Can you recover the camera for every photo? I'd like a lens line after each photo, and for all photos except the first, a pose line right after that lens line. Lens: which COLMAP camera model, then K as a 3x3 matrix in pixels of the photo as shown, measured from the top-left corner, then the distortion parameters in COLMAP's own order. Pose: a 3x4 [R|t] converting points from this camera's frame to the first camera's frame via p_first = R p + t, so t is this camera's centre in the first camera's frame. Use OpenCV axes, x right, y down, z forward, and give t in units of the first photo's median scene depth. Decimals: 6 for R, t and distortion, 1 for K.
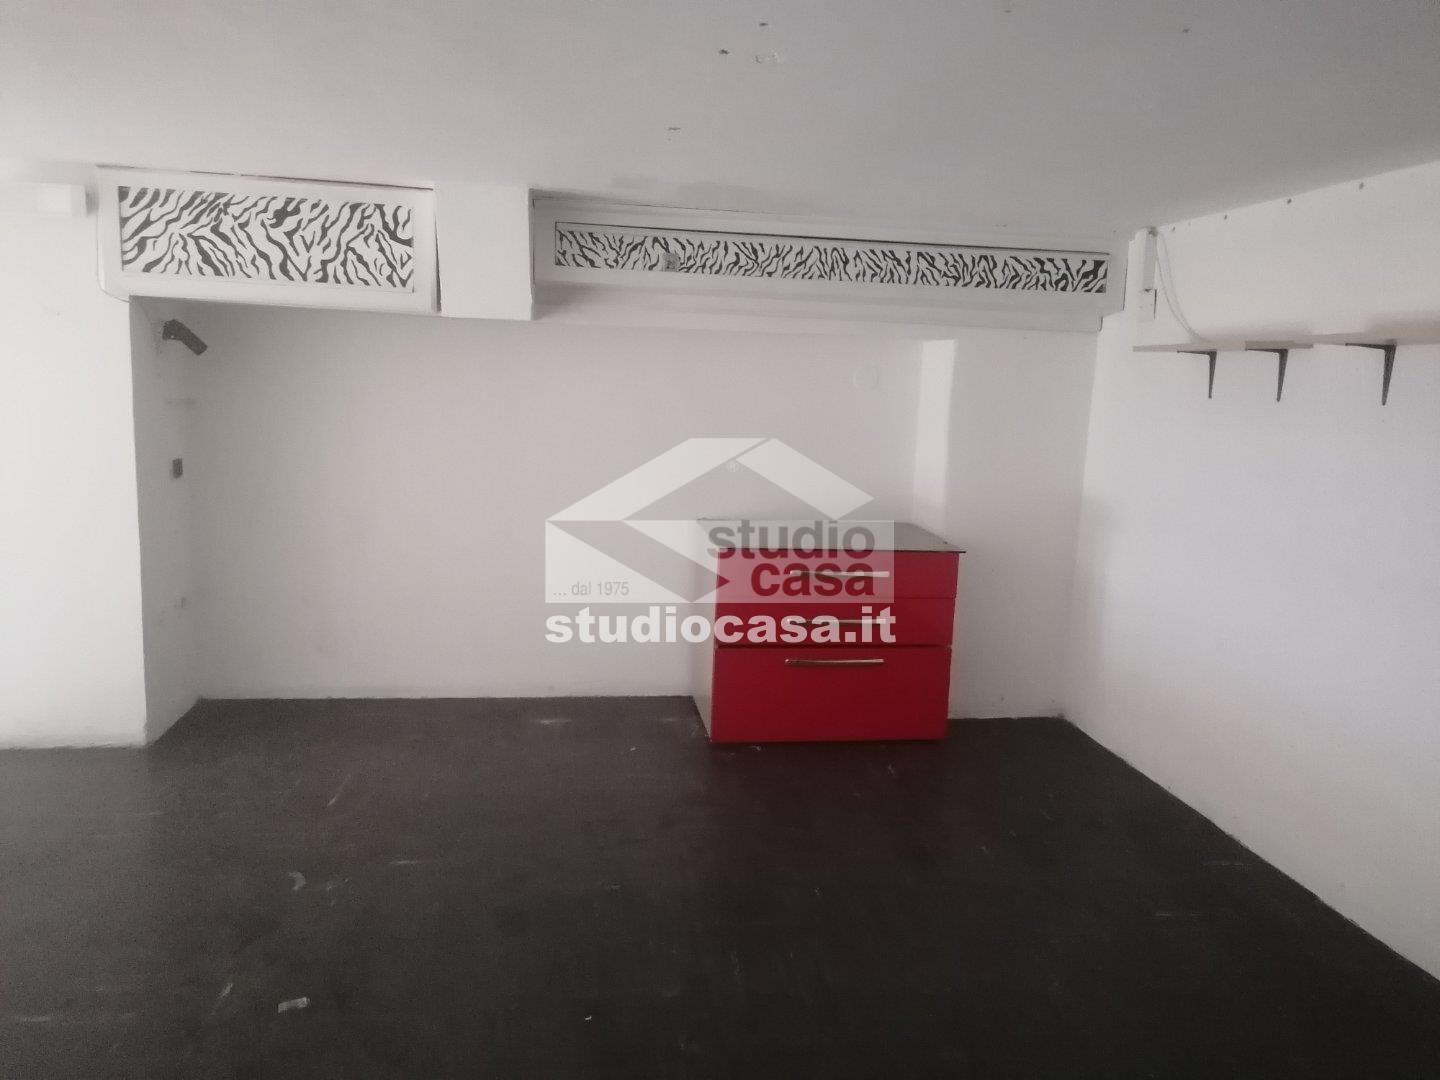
lens RADIAL K [[1081.2, 0, 715.1], [0, 1081.2, 535.8], [0, 0, 1]] dist [0.088229, -0.116527]
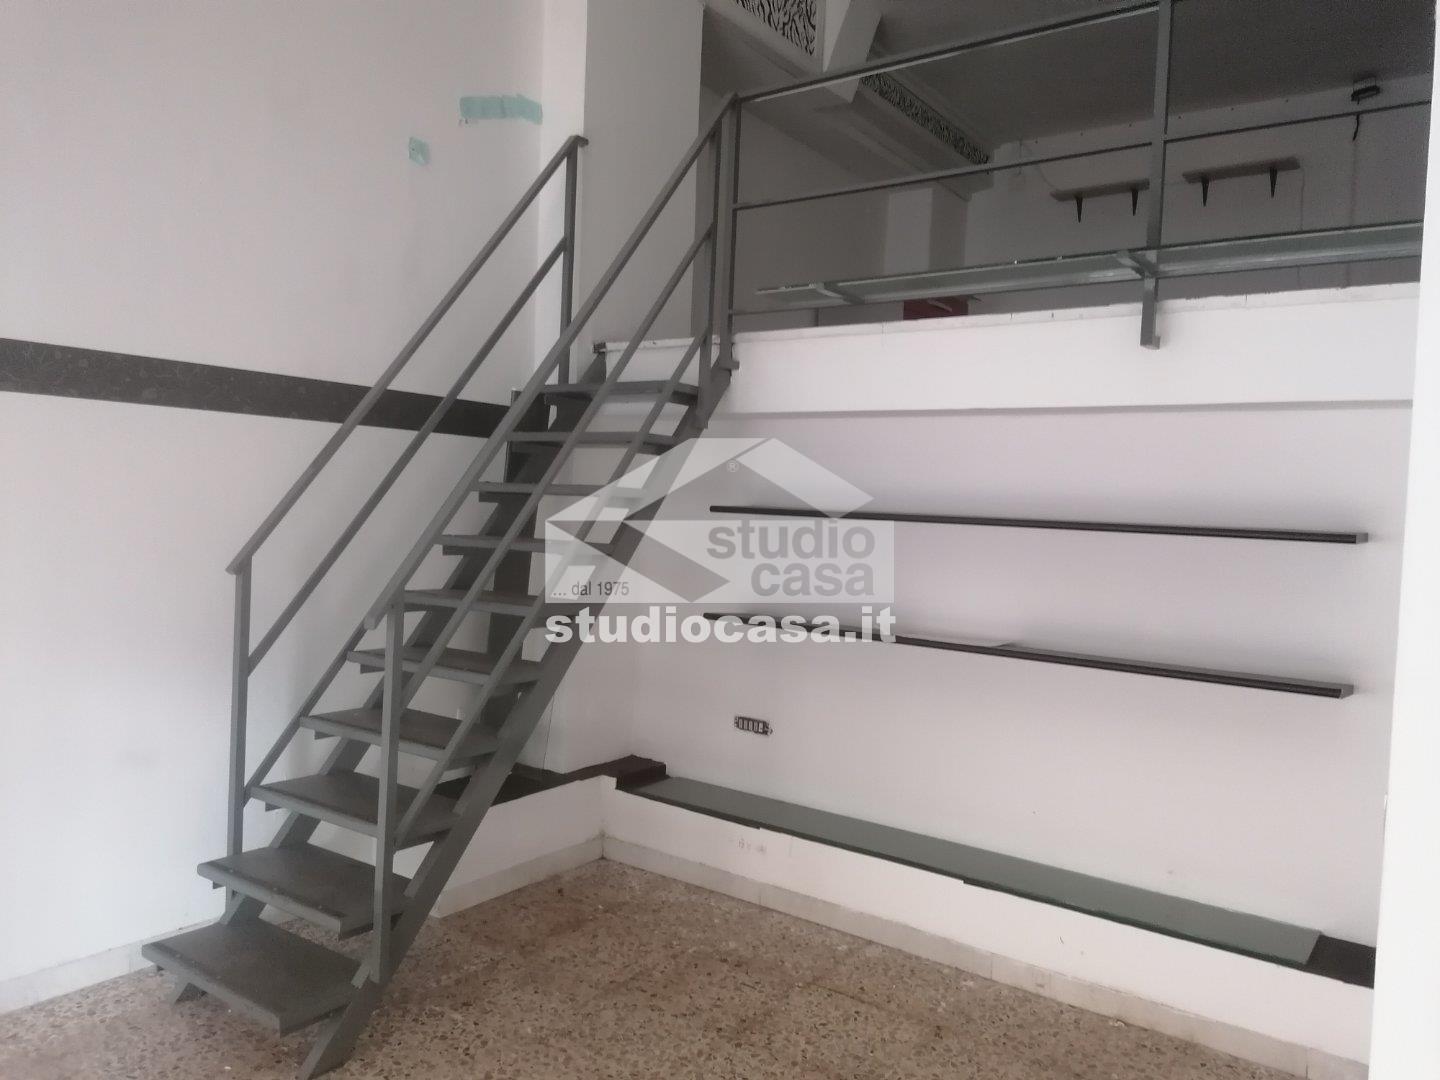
lens RADIAL K [[1081.2, 0, 715.1], [0, 1081.2, 535.8], [0, 0, 1]] dist [0.088229, -0.116527]
pose [[0.703829, -0.033191, 0.709593, -1.462469], [0.095559, 0.994252, -0.048277, 0.479956], [-0.703913, 0.101787, 0.702956, 0.117301]]
